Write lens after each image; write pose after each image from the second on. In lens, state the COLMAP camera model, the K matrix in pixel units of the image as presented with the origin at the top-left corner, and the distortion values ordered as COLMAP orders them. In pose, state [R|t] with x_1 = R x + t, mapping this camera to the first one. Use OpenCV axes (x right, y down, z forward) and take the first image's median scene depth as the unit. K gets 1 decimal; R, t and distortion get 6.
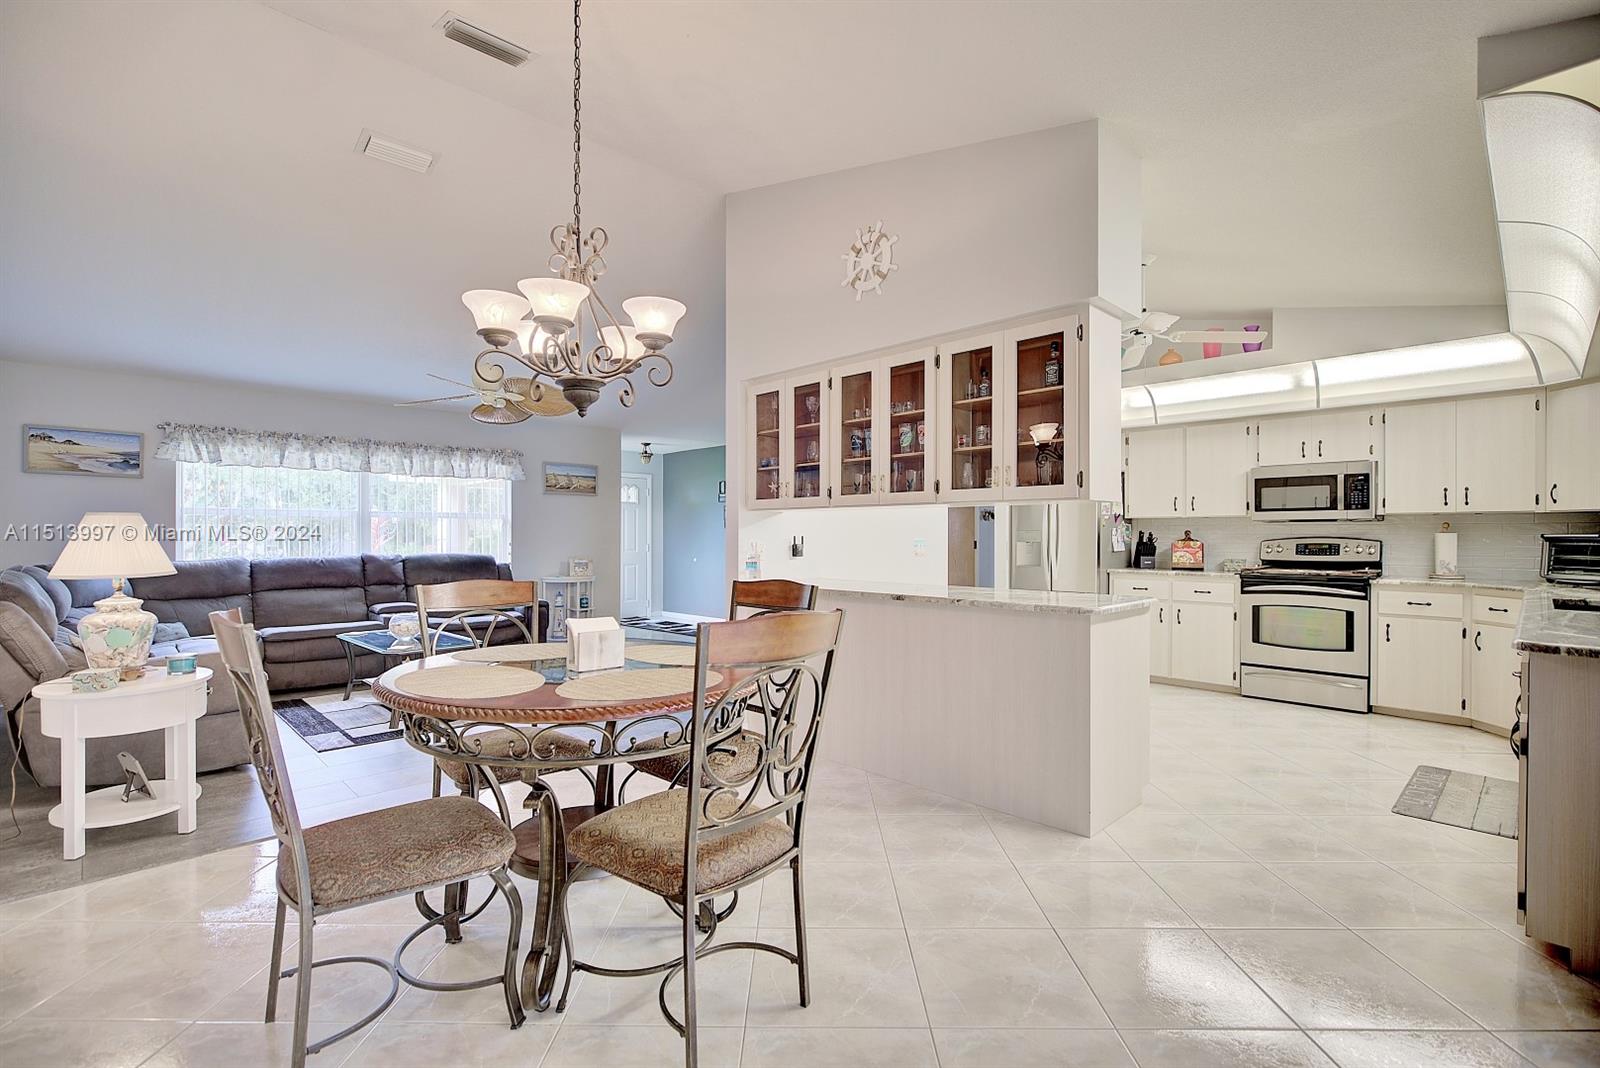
lens RADIAL K [[727.4, 0, 799.1], [0, 727.4, 538.2], [0, 0, 1]] dist [-0.003443, 0.000710]
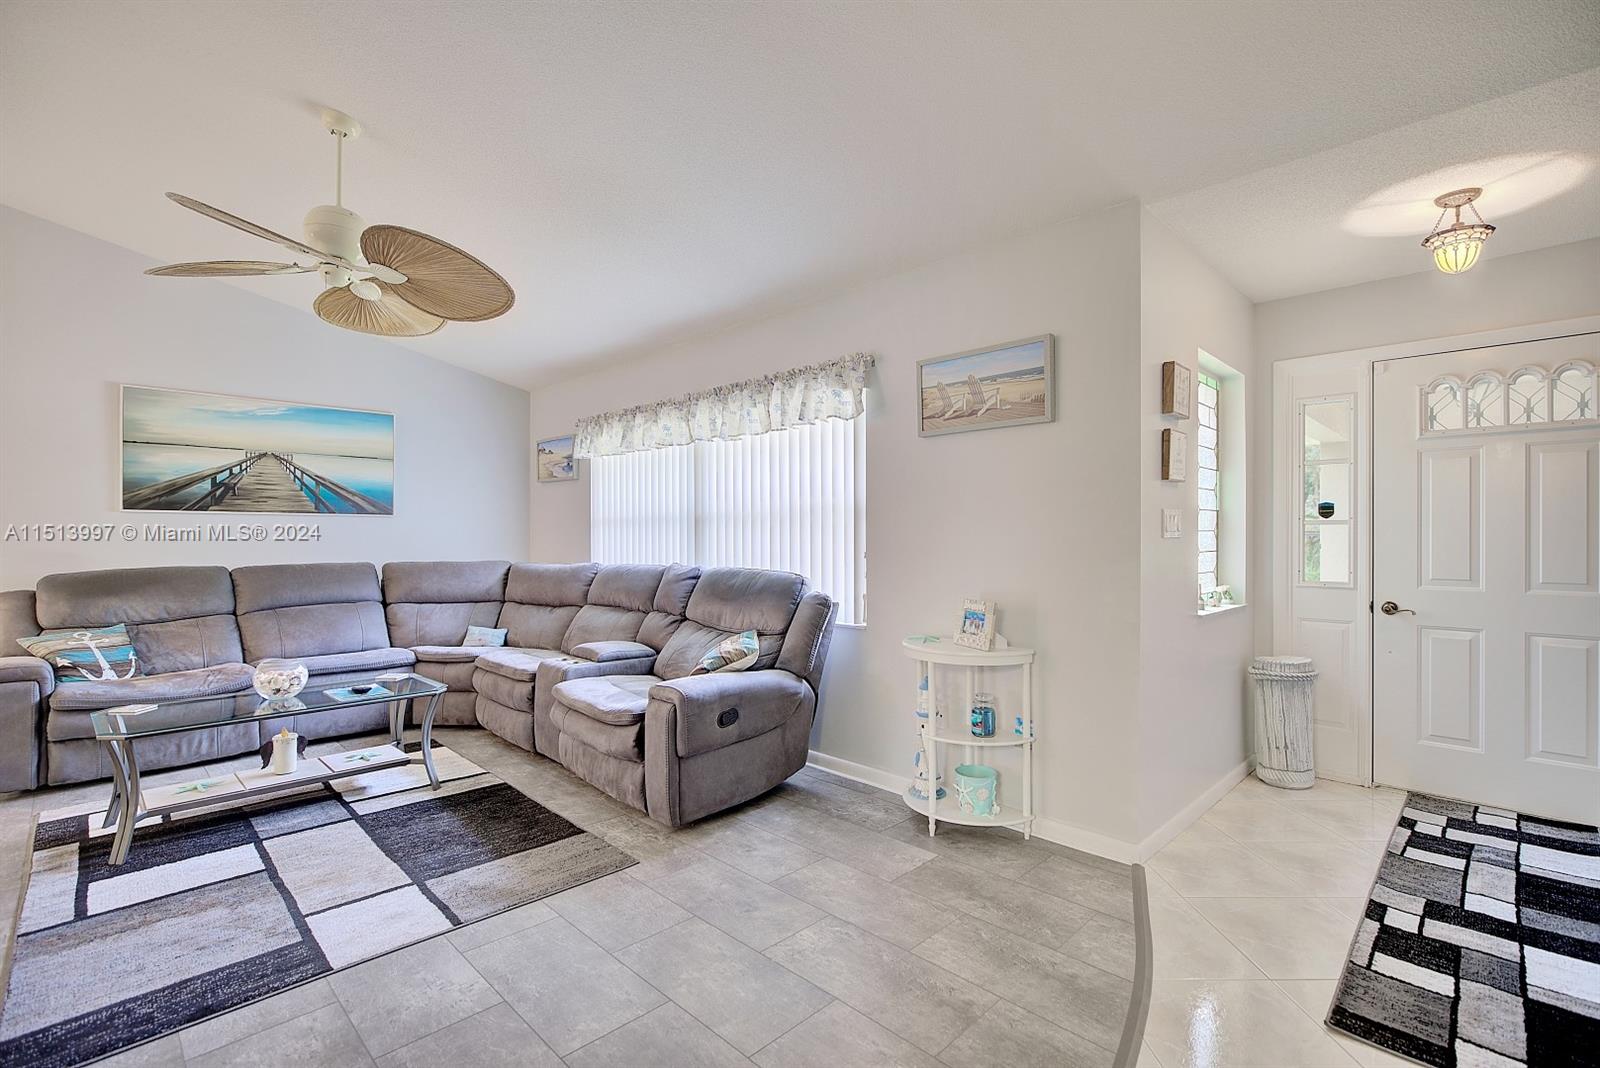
lens RADIAL K [[727.4, 0, 800.2], [0, 727.4, 535.1], [0, 0, 1]] dist [-0.003443, 0.000710]
pose [[0.015410, -0.001125, -0.999881, 0.101701], [-0.001390, 0.999998, -0.001146, -0.005869], [0.999880, 0.001408, 0.015408, 1.352470]]
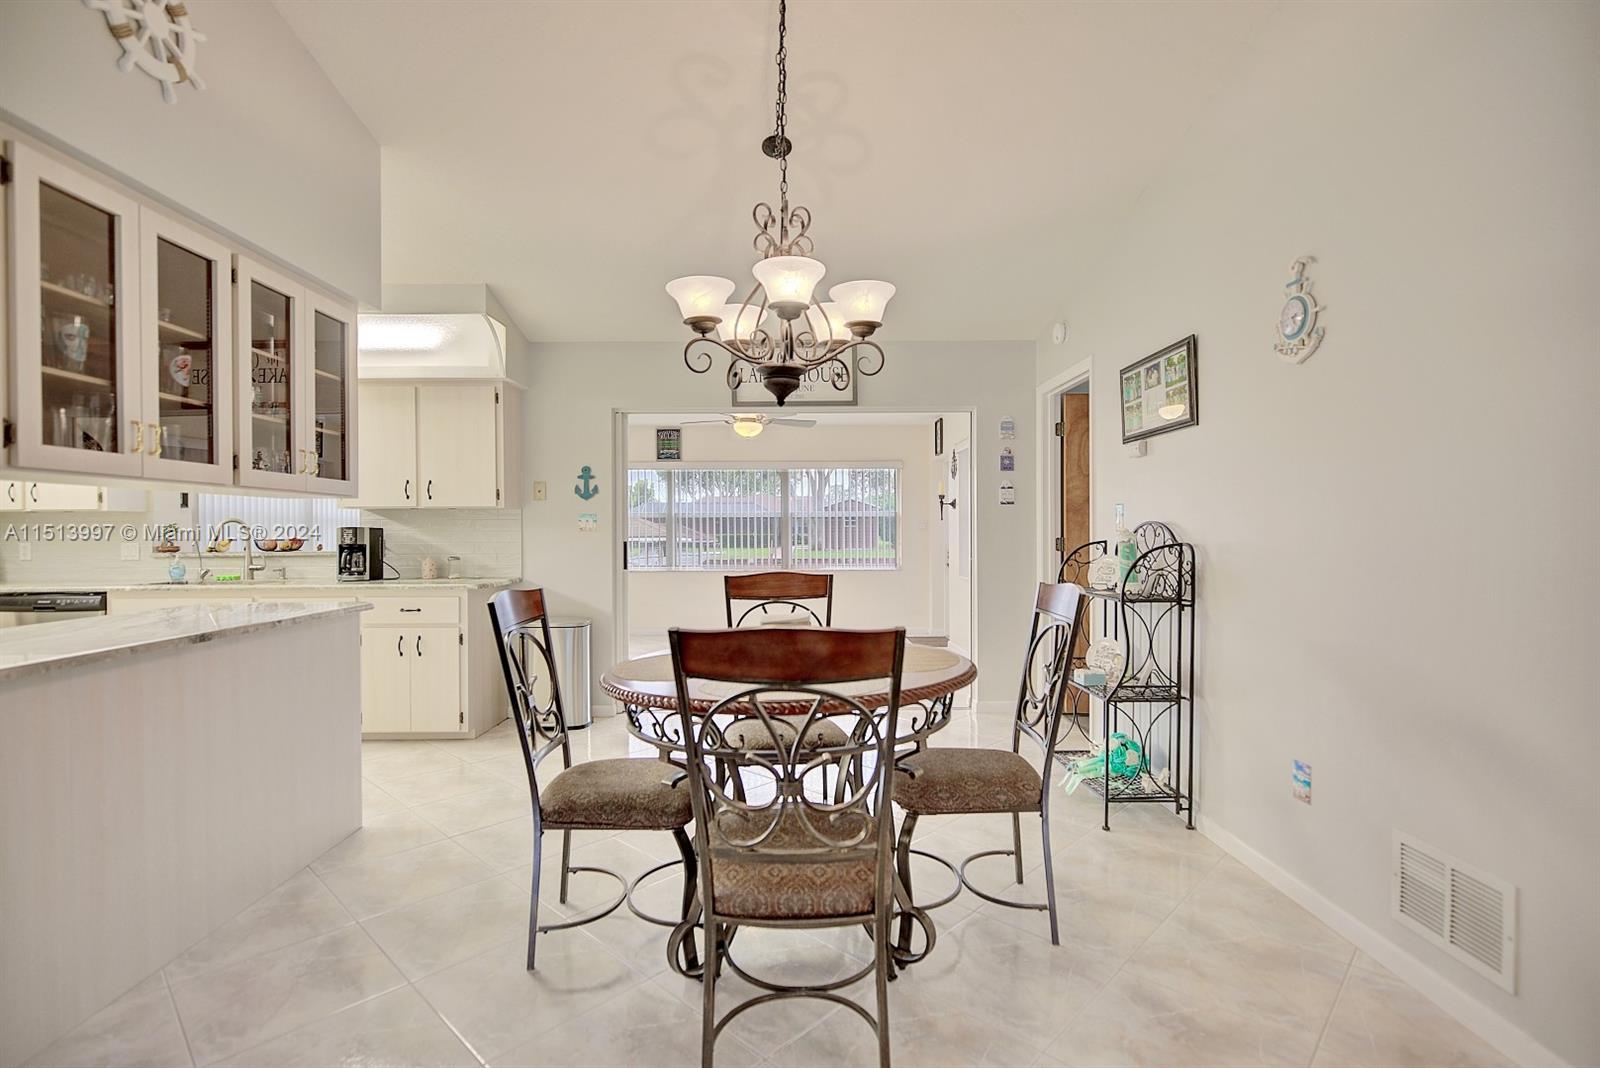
lens RADIAL K [[750.4, 0, 802.4], [0, 750.4, 536.8], [0, 0, 1]] dist [-0.013931, 0.001101]
pose [[-0.728580, -0.002124, 0.684957, -0.417750], [0.007628, 0.999908, 0.011214, -0.003630], [-0.684918, 0.013395, -0.728497, 0.713969]]
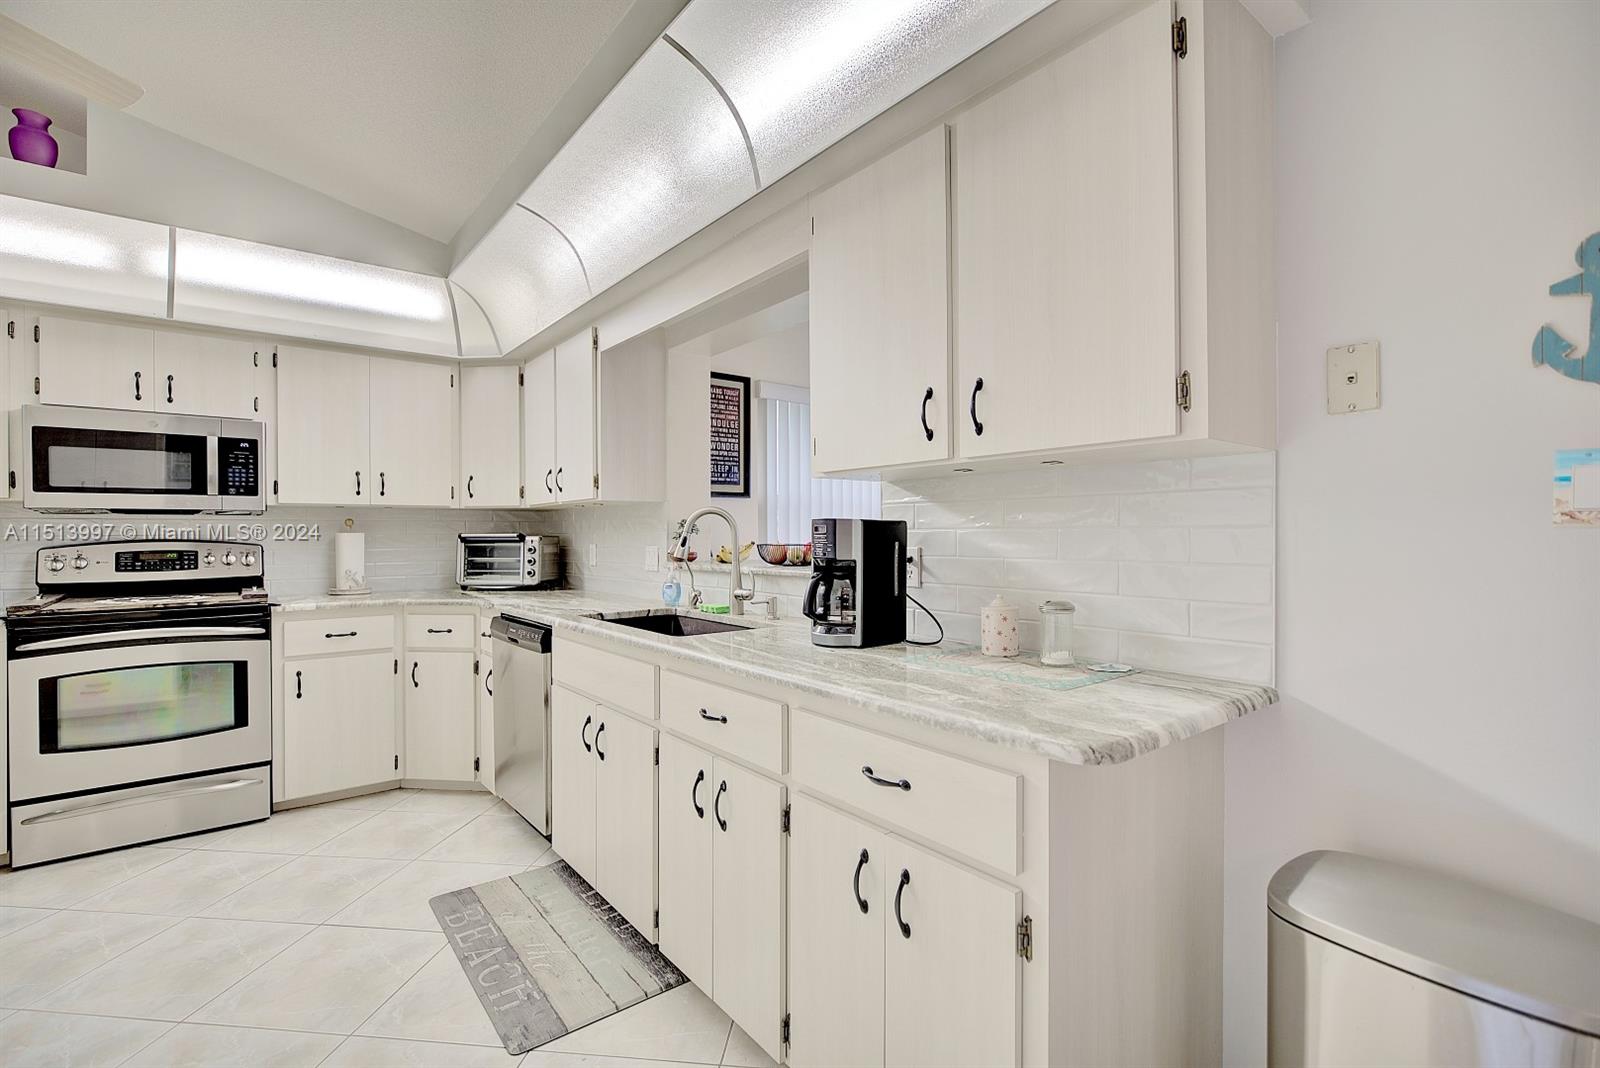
lens RADIAL K [[727.4, 0, 807.2], [0, 727.4, 533.9], [0, 0, 1]] dist [-0.003443, 0.000710]
pose [[0.095392, -0.002560, 0.995437, 0.180247], [0.009620, 0.999952, 0.001650, -0.002476], [-0.995393, 0.009418, 0.095412, 0.426052]]
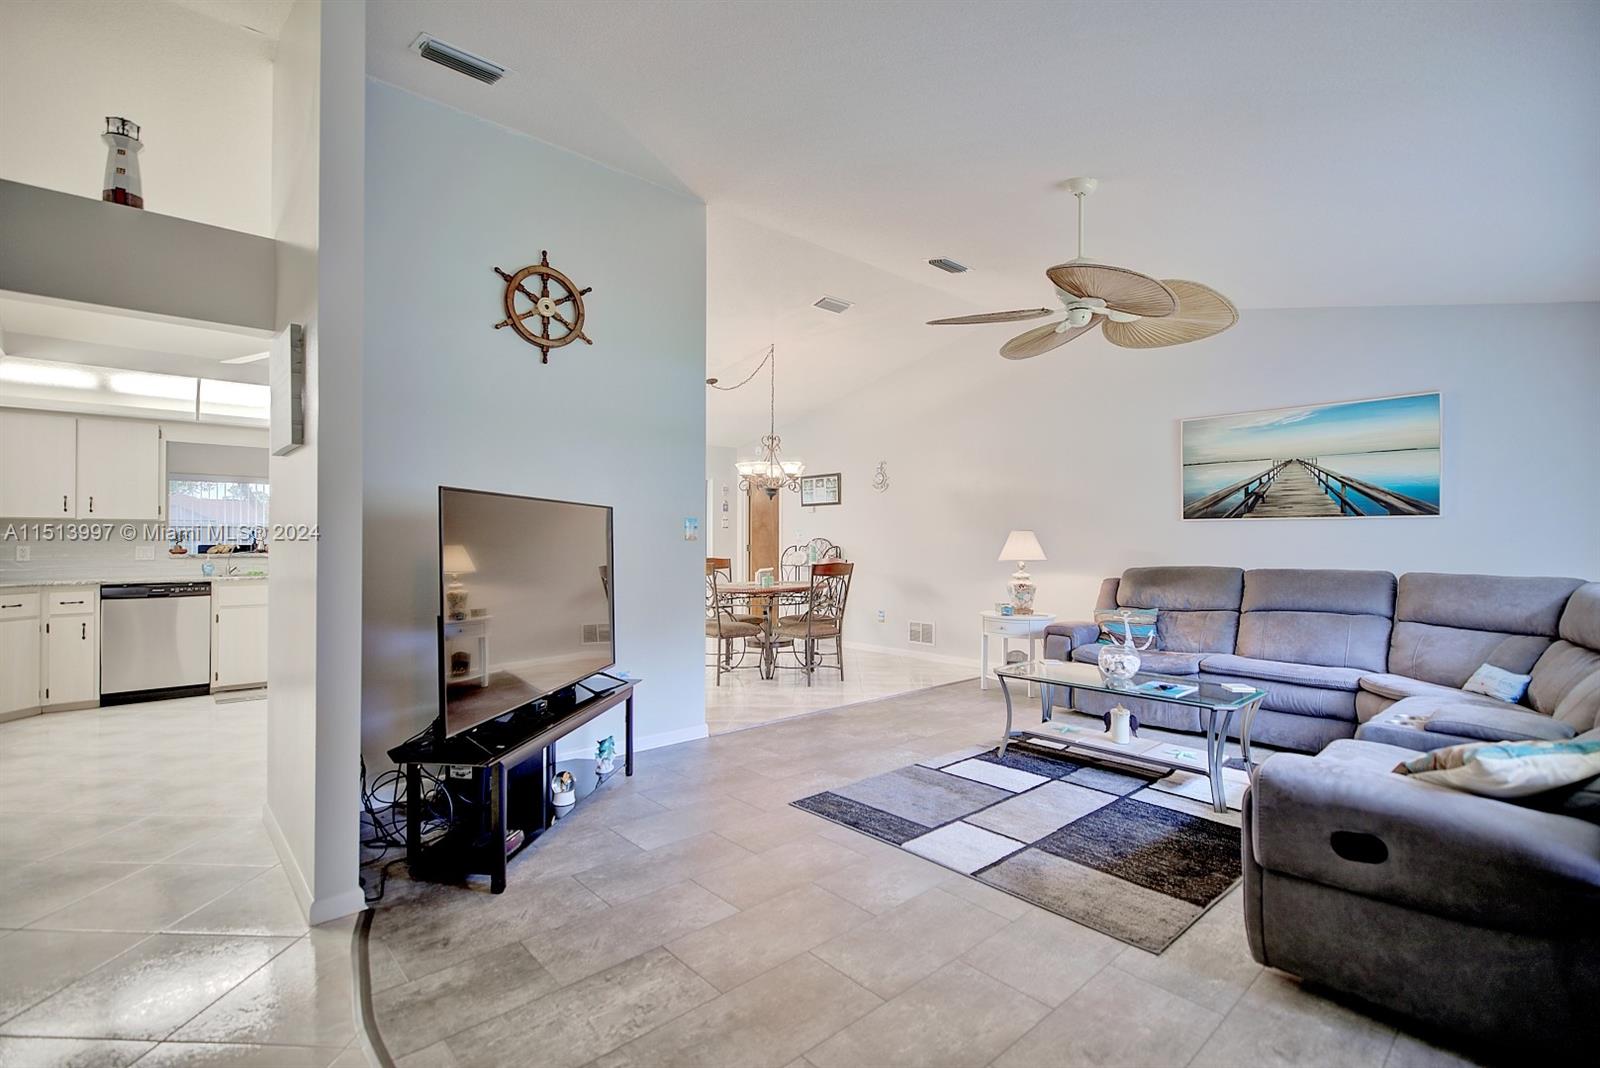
lens RADIAL K [[727.4, 0, 801.3], [0, 727.4, 534.5], [0, 0, 1]] dist [-0.003443, 0.000710]
pose [[-0.999403, -0.002183, 0.034491, -0.220608], [-0.002381, 0.999981, -0.005703, -0.006006], [-0.034478, -0.005782, -0.999389, 1.650803]]
